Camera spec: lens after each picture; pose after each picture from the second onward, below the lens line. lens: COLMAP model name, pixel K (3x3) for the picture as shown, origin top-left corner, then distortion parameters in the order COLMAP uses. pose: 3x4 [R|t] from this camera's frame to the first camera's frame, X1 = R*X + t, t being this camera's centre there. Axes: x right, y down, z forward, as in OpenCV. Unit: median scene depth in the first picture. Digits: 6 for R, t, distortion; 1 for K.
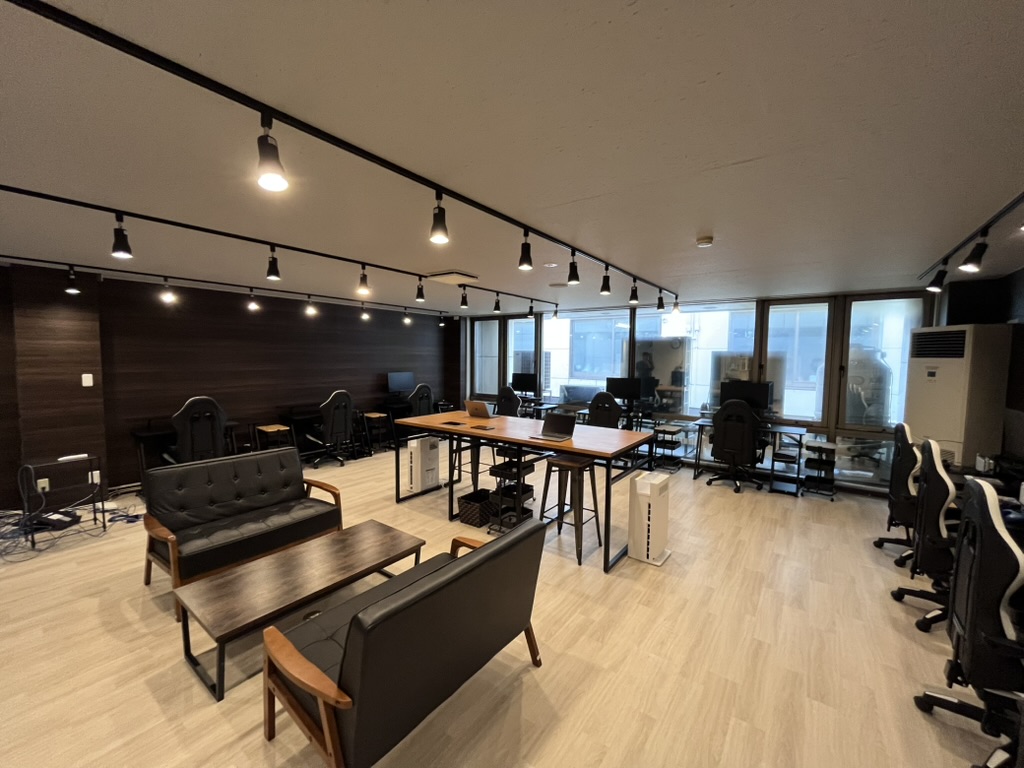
lens RADIAL K [[413.6, 0, 508.8], [0, 413.6, 381.7], [0, 0, 1]] dist [-0.001371, -0.000621]
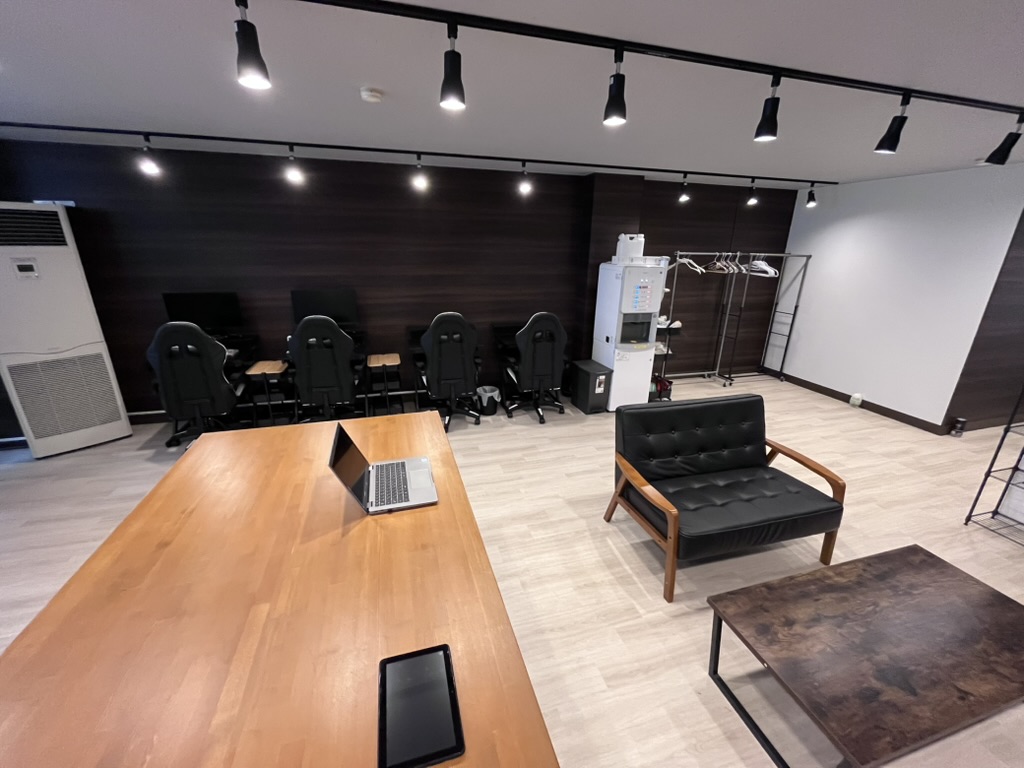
lens RADIAL K [[413.6, 0, 508.8], [0, 413.6, 381.7], [0, 0, 1]] dist [-0.001371, -0.000621]
pose [[-0.796532, -0.213123, 0.565787, -0.124689], [0.012830, 0.929641, 0.368244, -0.067086], [-0.604460, 0.300577, -0.737755, 0.781683]]
